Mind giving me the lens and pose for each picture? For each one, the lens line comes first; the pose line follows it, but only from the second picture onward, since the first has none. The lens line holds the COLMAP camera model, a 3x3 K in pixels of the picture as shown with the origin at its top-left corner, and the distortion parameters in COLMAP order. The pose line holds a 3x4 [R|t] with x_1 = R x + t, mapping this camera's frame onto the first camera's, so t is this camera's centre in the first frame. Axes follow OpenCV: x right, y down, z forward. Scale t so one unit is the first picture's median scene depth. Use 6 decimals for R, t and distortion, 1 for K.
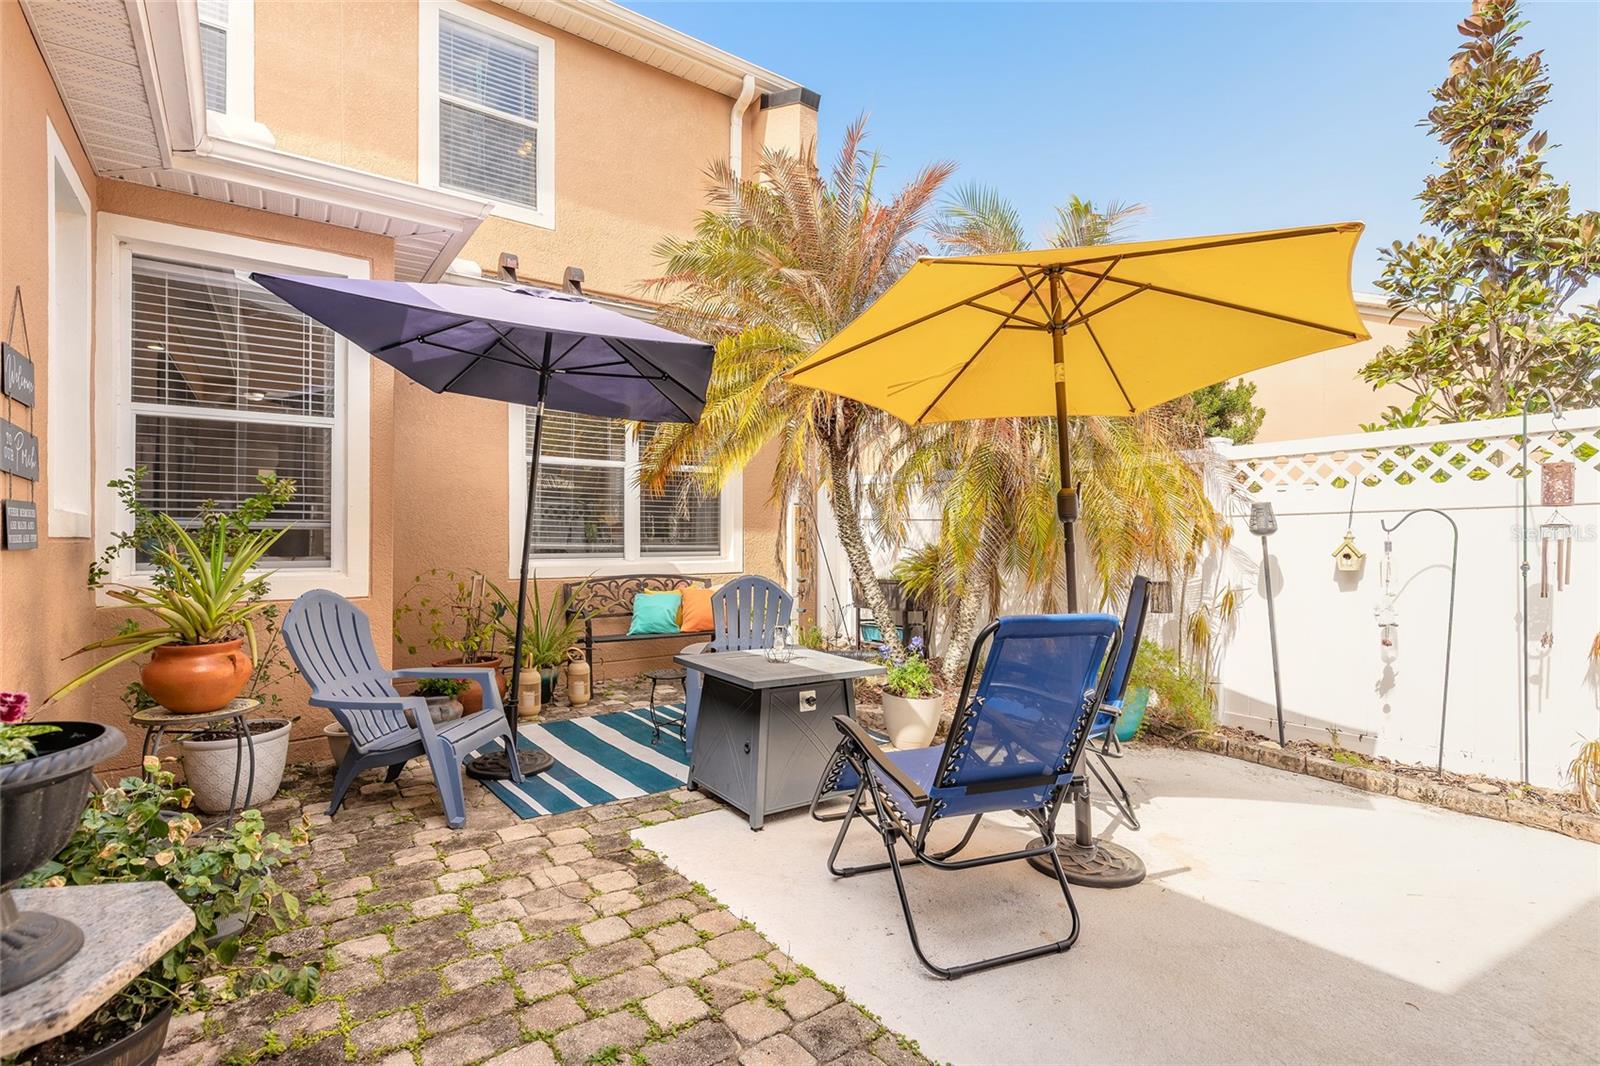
lens RADIAL K [[754.9, 0, 798.5], [0, 754.9, 540.1], [0, 0, 1]] dist [-0.004855, 0.001607]
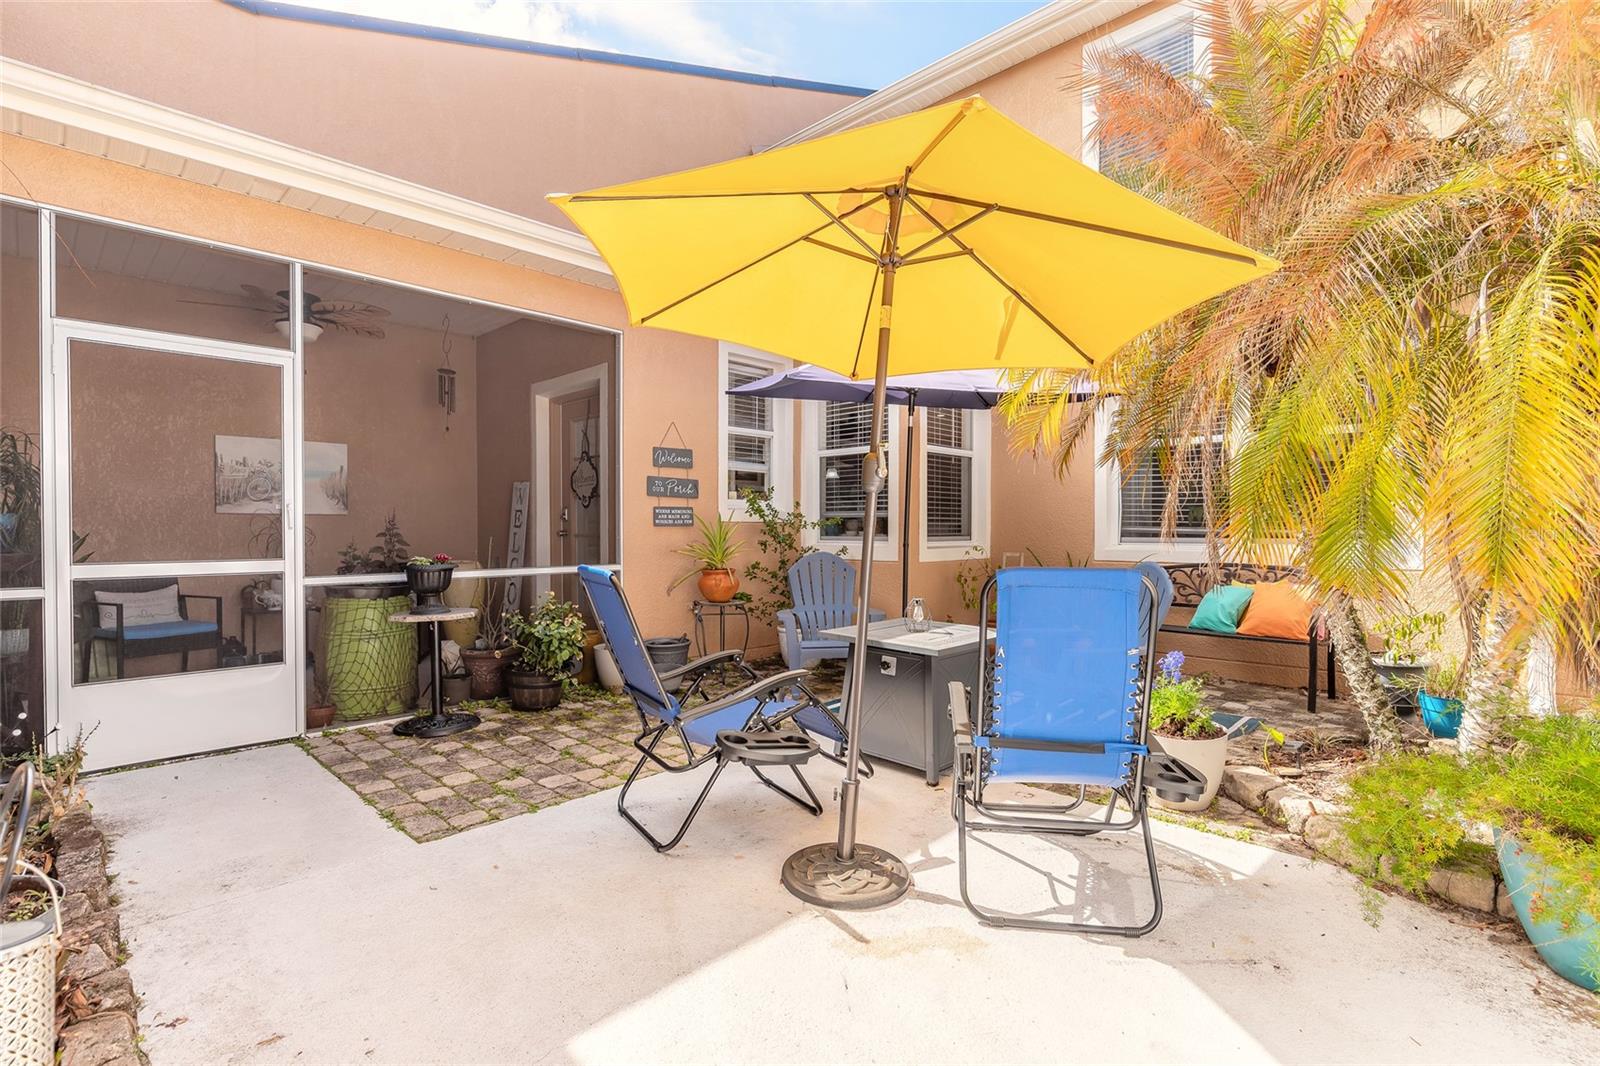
lens RADIAL K [[754.9, 0, 800.5], [0, 754.9, 531.2], [0, 0, 1]] dist [-0.004855, 0.001607]
pose [[0.164166, 0.003514, -0.986426, 0.670344], [-0.000269, 0.999994, 0.003518, 0.006898], [0.986433, -0.000312, 0.164166, 0.428172]]
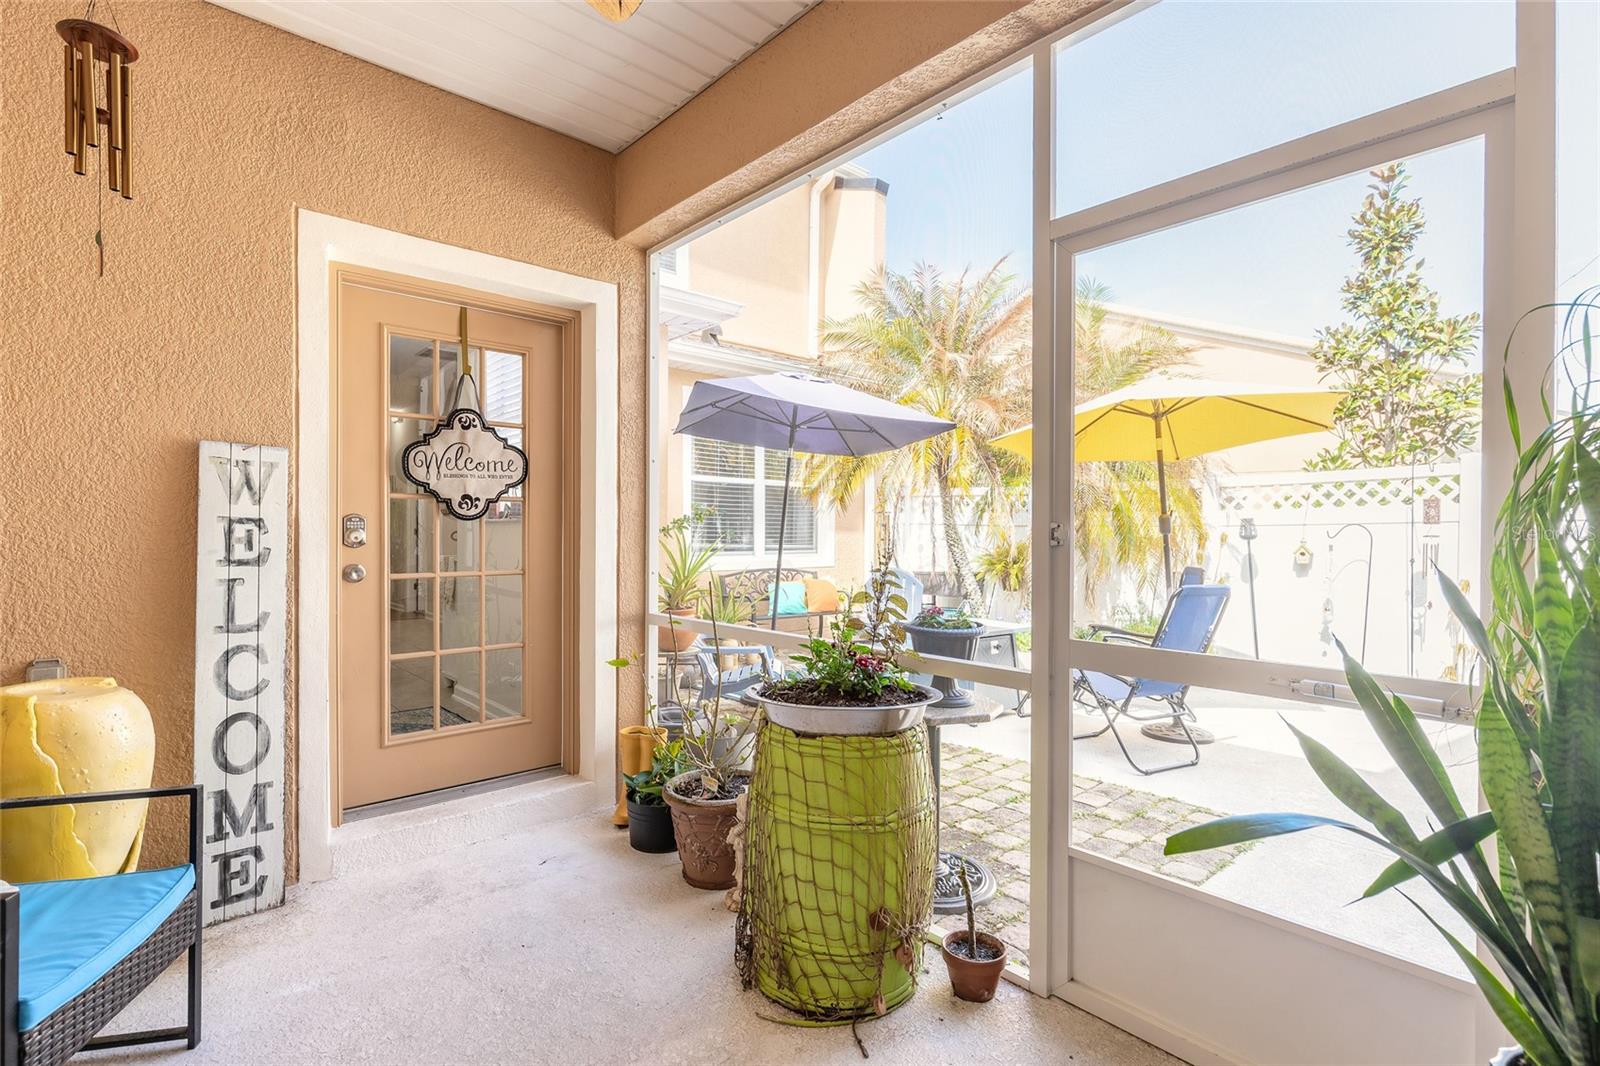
lens RADIAL K [[754.9, 0, 801.6], [0, 754.9, 538.4], [0, 0, 1]] dist [-0.004855, 0.001607]
pose [[0.995044, 0.000827, 0.099433, -0.337747], [-0.001268, 0.999990, 0.004365, -0.012282], [-0.099428, -0.004469, 0.995035, -0.322630]]
